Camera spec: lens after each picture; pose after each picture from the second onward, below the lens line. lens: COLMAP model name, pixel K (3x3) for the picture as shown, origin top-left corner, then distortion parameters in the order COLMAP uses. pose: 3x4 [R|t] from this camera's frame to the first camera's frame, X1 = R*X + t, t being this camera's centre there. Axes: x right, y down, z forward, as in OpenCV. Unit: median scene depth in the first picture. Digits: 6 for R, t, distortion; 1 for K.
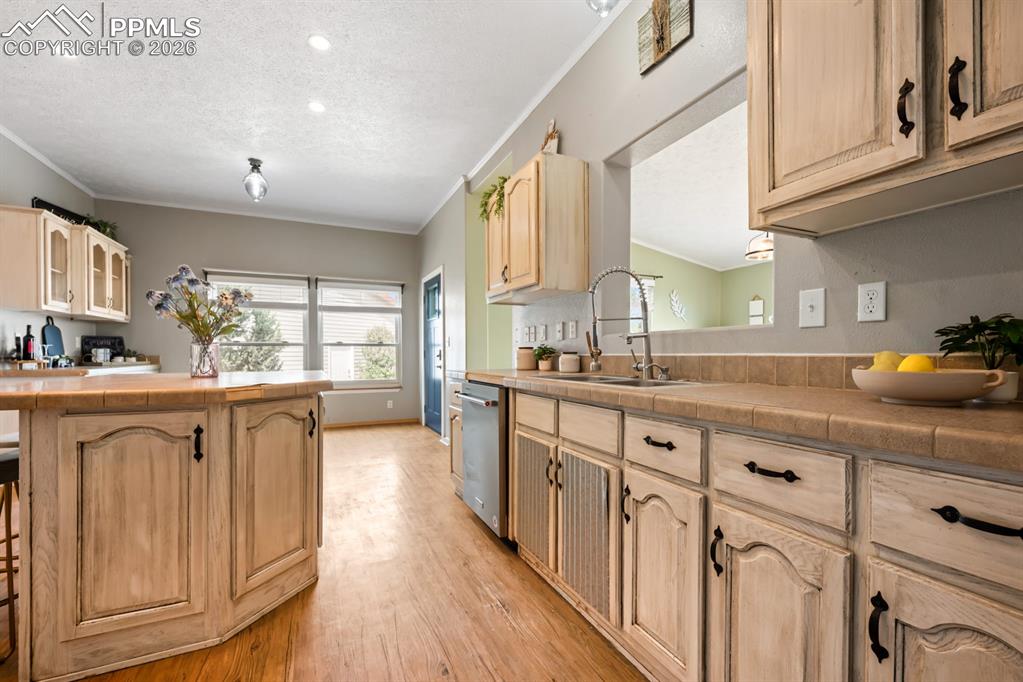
lens RADIAL K [[436.1, 0, 510.4], [0, 436.1, 356.5], [0, 0, 1]] dist [0.009414, 0.000160]
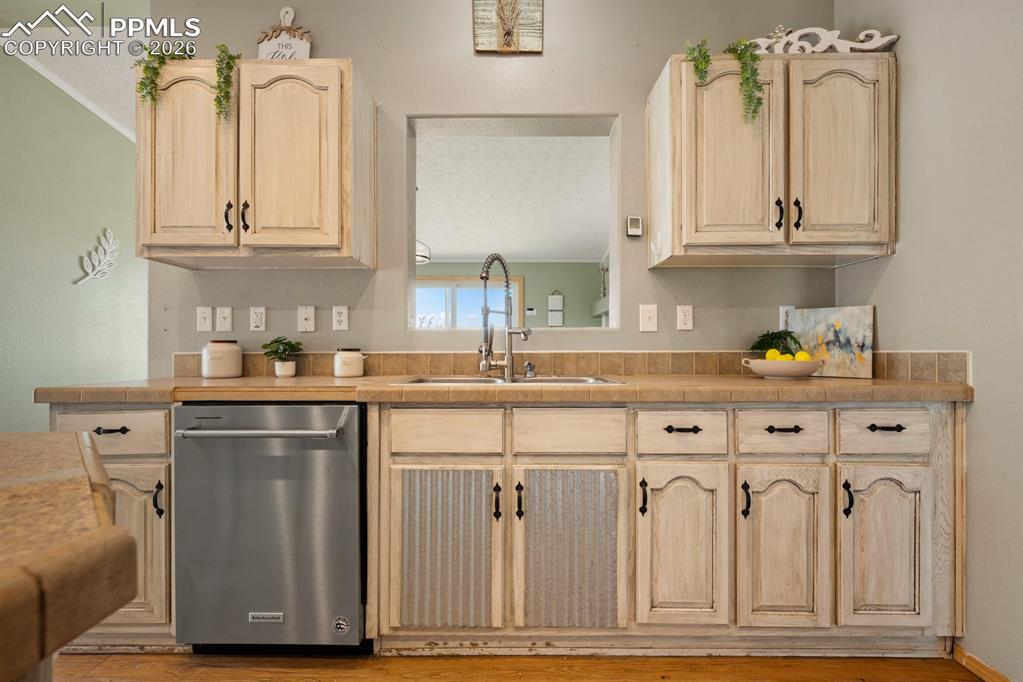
lens RADIAL K [[459.3, 0, 508.8], [0, 459.3, 345.4], [0, 0, 1]] dist [0.001288, 0.000029]
pose [[0.417824, 0.013972, 0.908421, -0.858438], [0.006031, 0.999817, -0.018151, -0.000055], [-0.908508, 0.013062, 0.417663, 0.838311]]
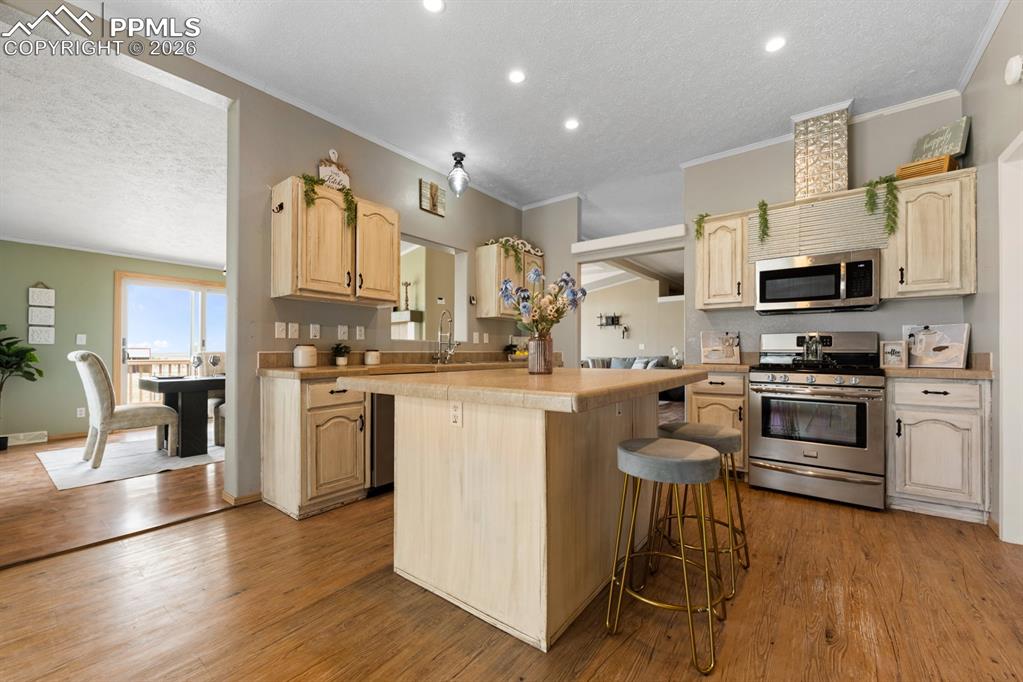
lens RADIAL K [[413.0, 0, 513.3], [0, 413.0, 349.9], [0, 0, 1]] dist [0.000355, -0.000345]
pose [[-0.478620, 0.006574, 0.877998, -2.319999], [0.005975, 0.999973, -0.004230, -0.003727], [-0.878002, 0.003221, -0.478646, 2.348257]]
